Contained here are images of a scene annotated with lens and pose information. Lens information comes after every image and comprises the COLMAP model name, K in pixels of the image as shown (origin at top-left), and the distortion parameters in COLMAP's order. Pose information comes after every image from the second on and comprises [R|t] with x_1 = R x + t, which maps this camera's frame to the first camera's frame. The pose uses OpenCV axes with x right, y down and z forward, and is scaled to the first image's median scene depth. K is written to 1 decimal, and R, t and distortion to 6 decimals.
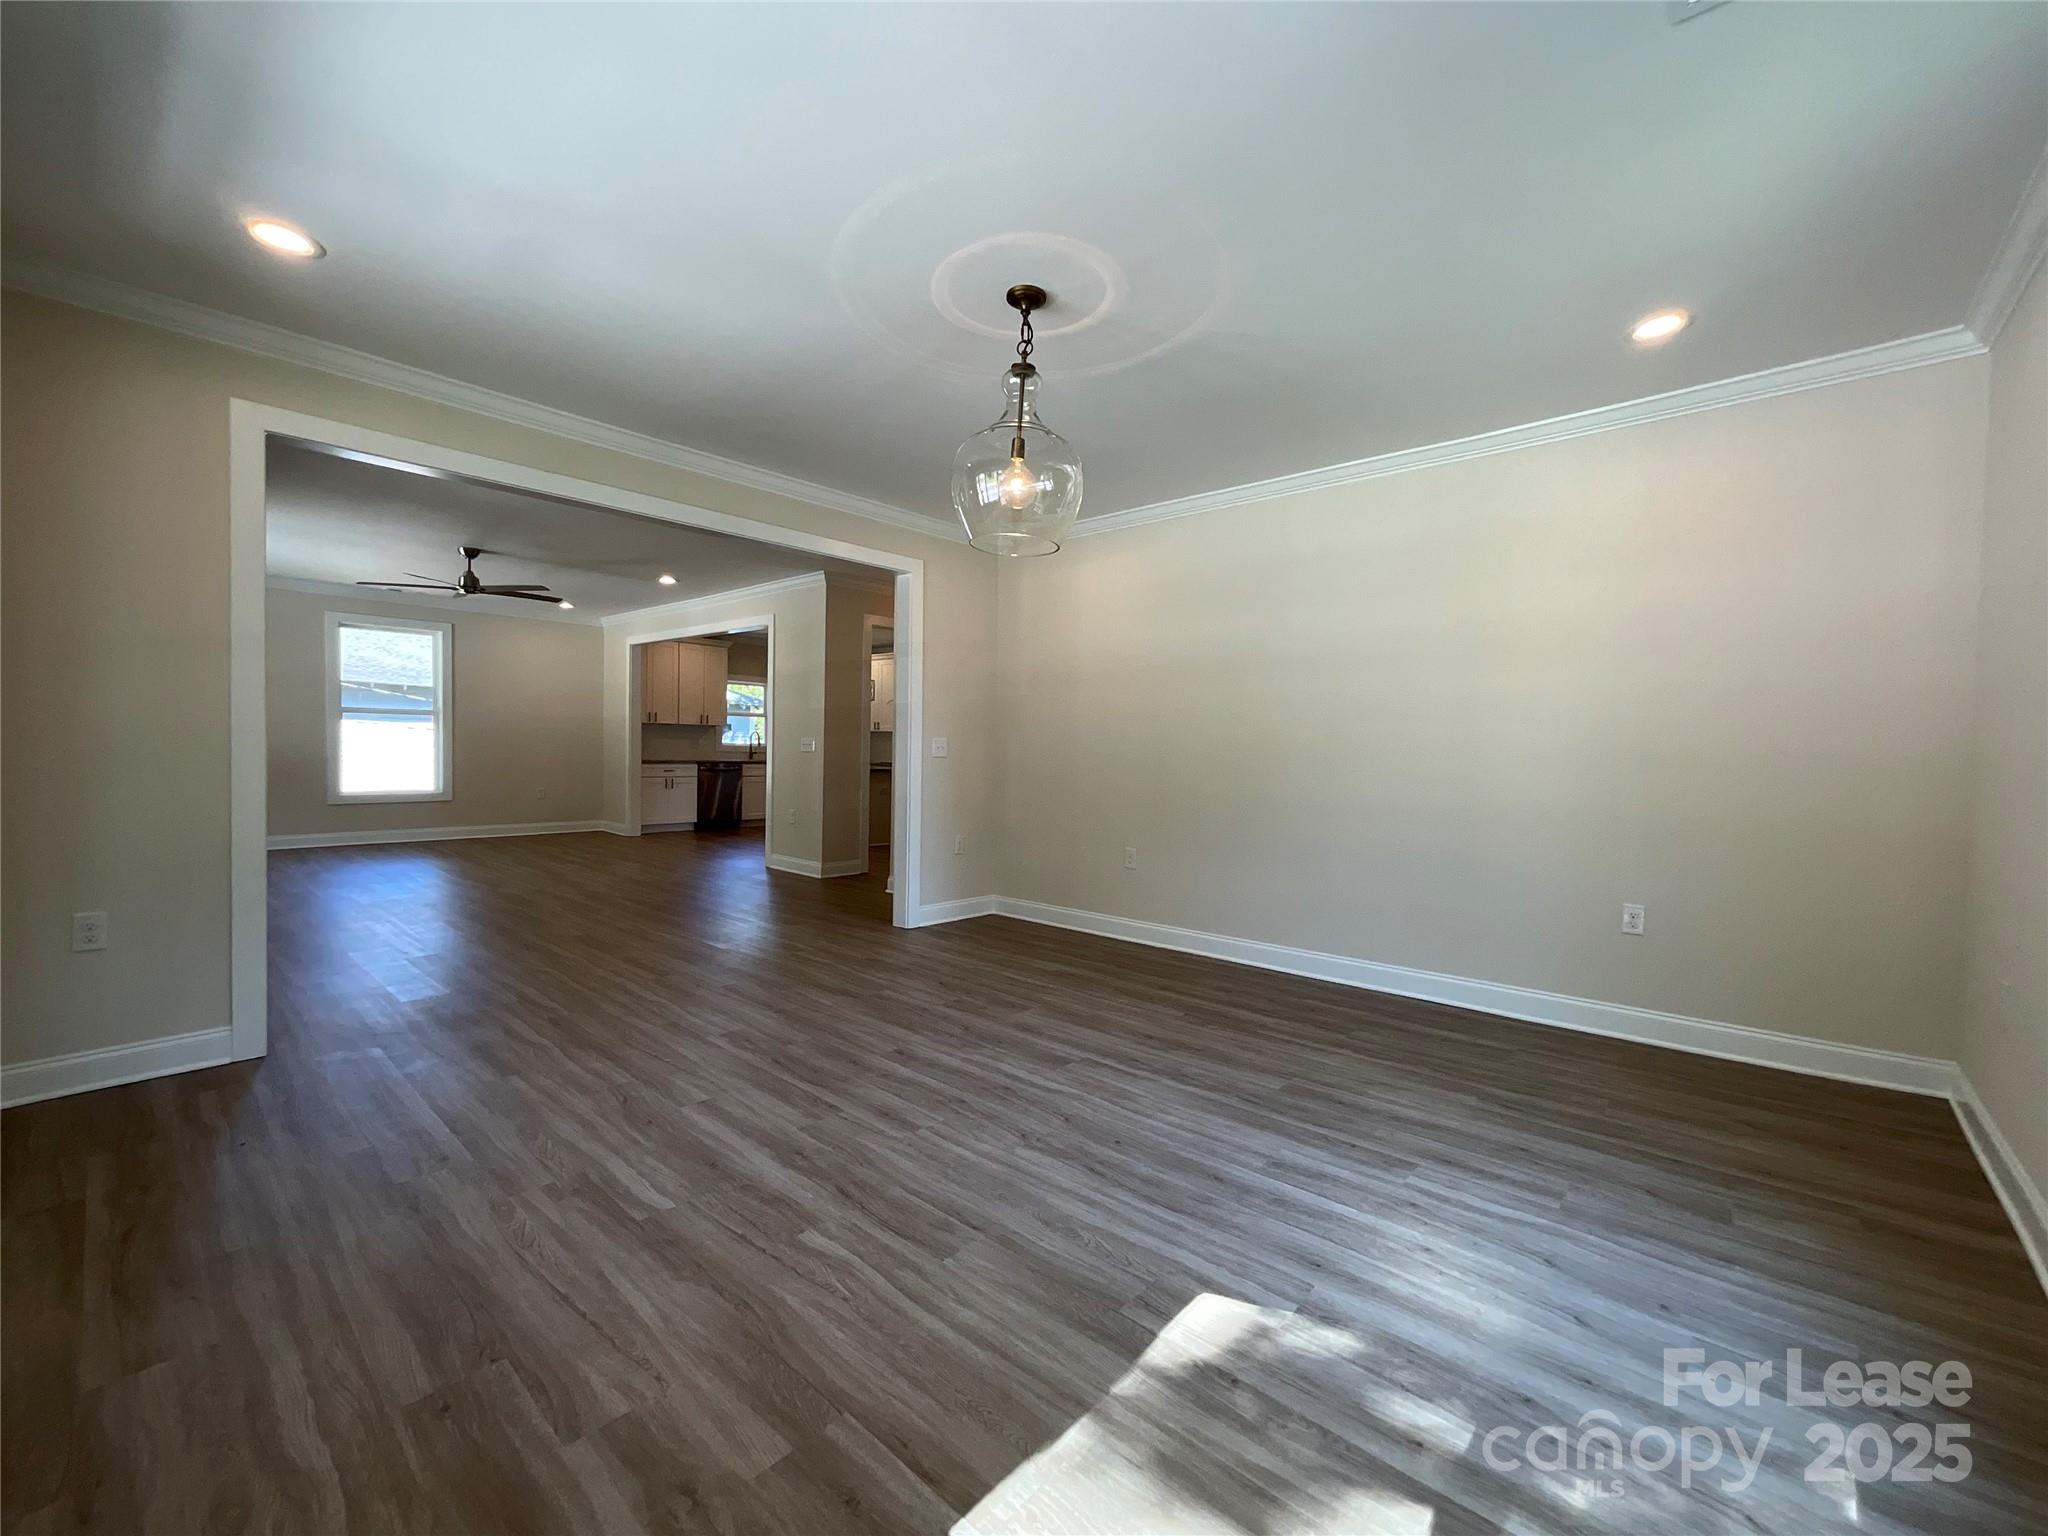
lens RADIAL K [[826.3, 0, 1026.2], [0, 826.3, 764.5], [0, 0, 1]] dist [0.017678, 0.000363]
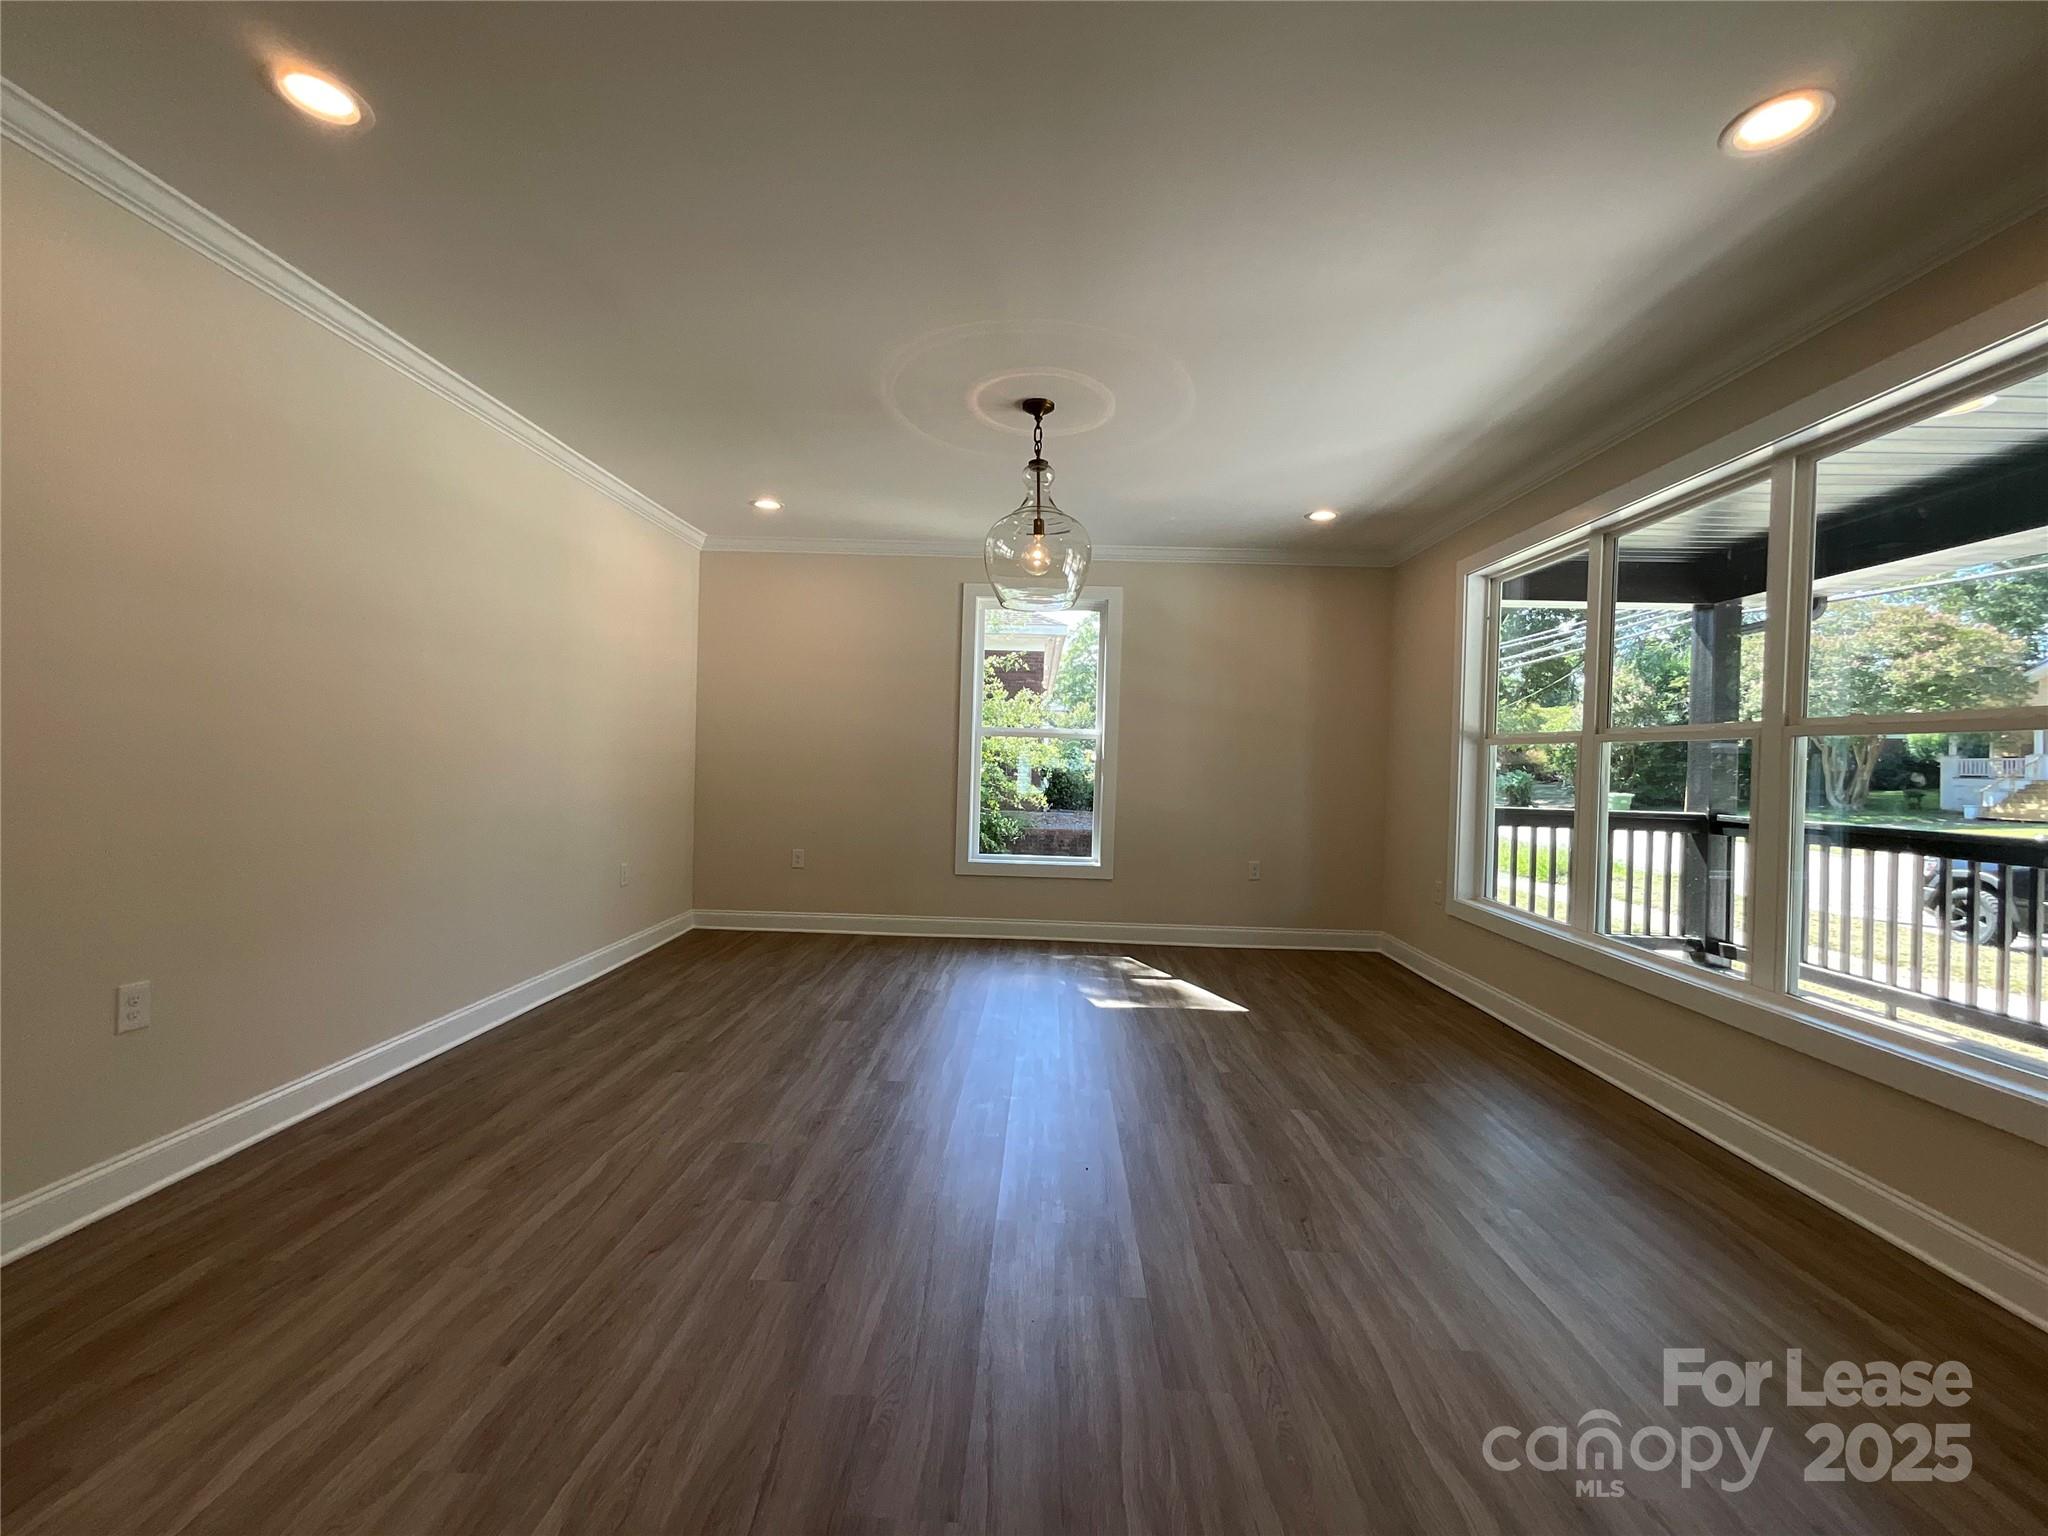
lens RADIAL K [[826.3, 0, 1026.2], [0, 826.3, 764.5], [0, 0, 1]] dist [0.017678, 0.000363]
pose [[-0.642846, -0.035456, 0.765174, -0.795651], [-0.021105, 0.999369, 0.028578, -0.050755], [-0.765705, 0.002222, -0.643188, 1.506453]]
